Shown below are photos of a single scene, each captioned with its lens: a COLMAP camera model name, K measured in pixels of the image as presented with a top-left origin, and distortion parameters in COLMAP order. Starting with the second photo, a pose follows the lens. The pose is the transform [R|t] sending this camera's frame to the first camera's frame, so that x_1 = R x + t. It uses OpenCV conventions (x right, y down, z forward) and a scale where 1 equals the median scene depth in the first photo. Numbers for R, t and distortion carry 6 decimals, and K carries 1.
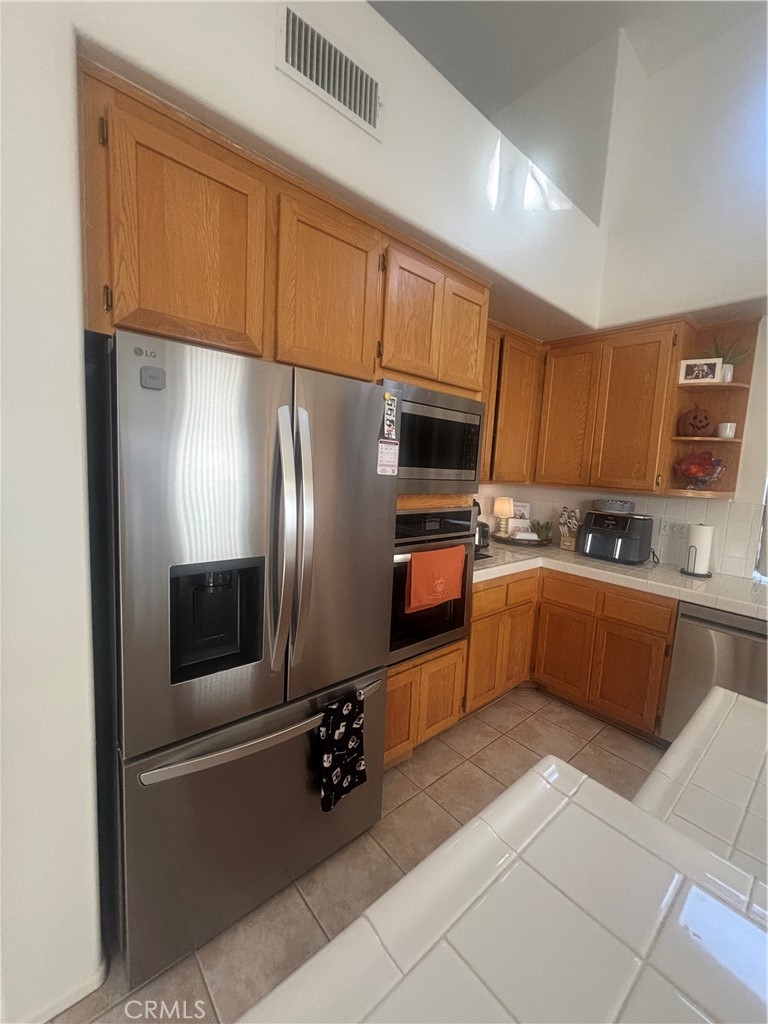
lens RADIAL K [[411.3, 0, 382.1], [0, 411.3, 510.4], [0, 0, 1]] dist [-0.000530, -0.000296]
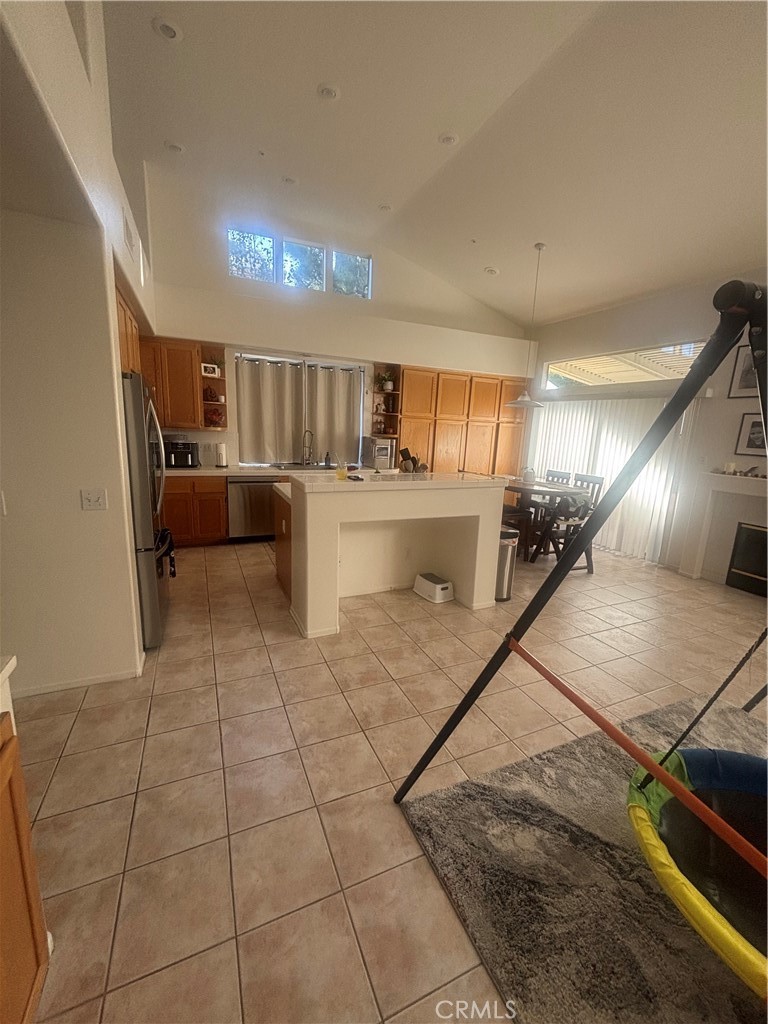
lens RADIAL K [[409.4, 0, 381.9], [0, 409.4, 512.8], [0, 0, 1]] dist [0.009380, -0.000330]
pose [[0.293277, -0.230974, 0.927707, -1.080938], [0.081773, 0.972881, 0.216371, -0.007992], [-0.952524, 0.012405, 0.304211, -0.474746]]
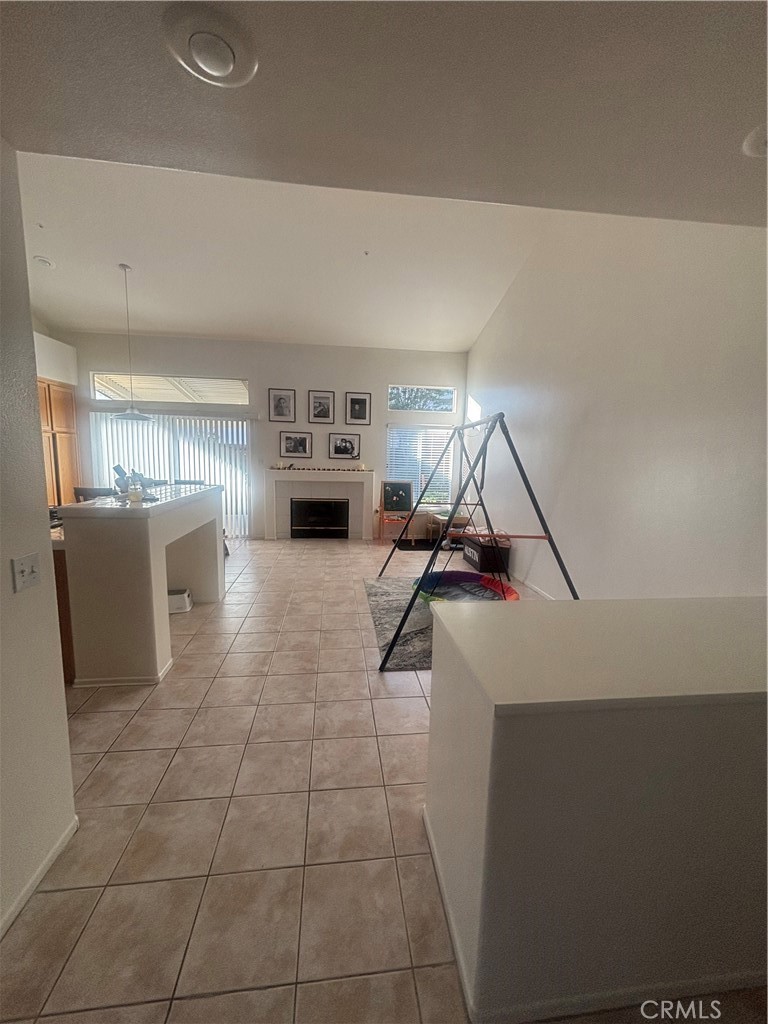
lens RADIAL K [[411.7, 0, 381.7], [0, 411.7, 510.9], [0, 0, 1]] dist [-0.007120, -0.000300]
pose [[-0.827384, -0.144790, 0.542653, -1.103816], [-0.001250, 0.966670, 0.256021, -0.112553], [-0.561636, 0.211149, -0.799988, 0.568398]]
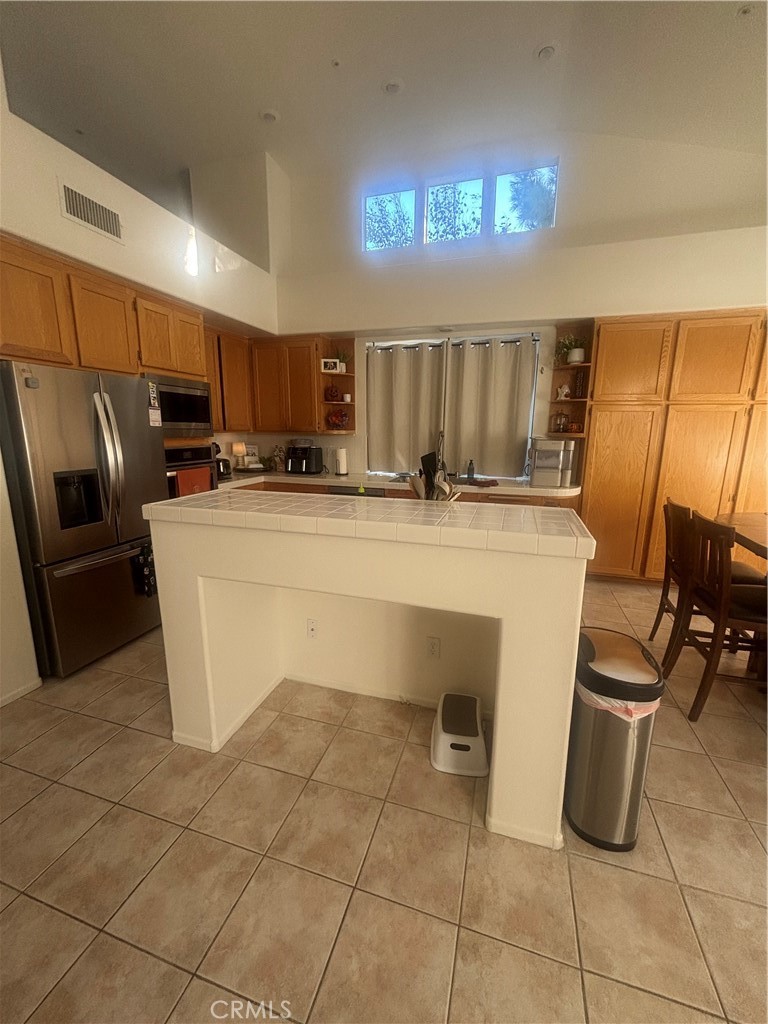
lens RADIAL K [[411.7, 0, 381.7], [0, 411.7, 510.9], [0, 0, 1]] dist [-0.007120, -0.000300]
pose [[0.849292, -0.144756, 0.507690, -0.078120], [0.093866, 0.987756, 0.124613, 0.102723], [-0.519512, -0.058178, 0.852480, -0.752429]]
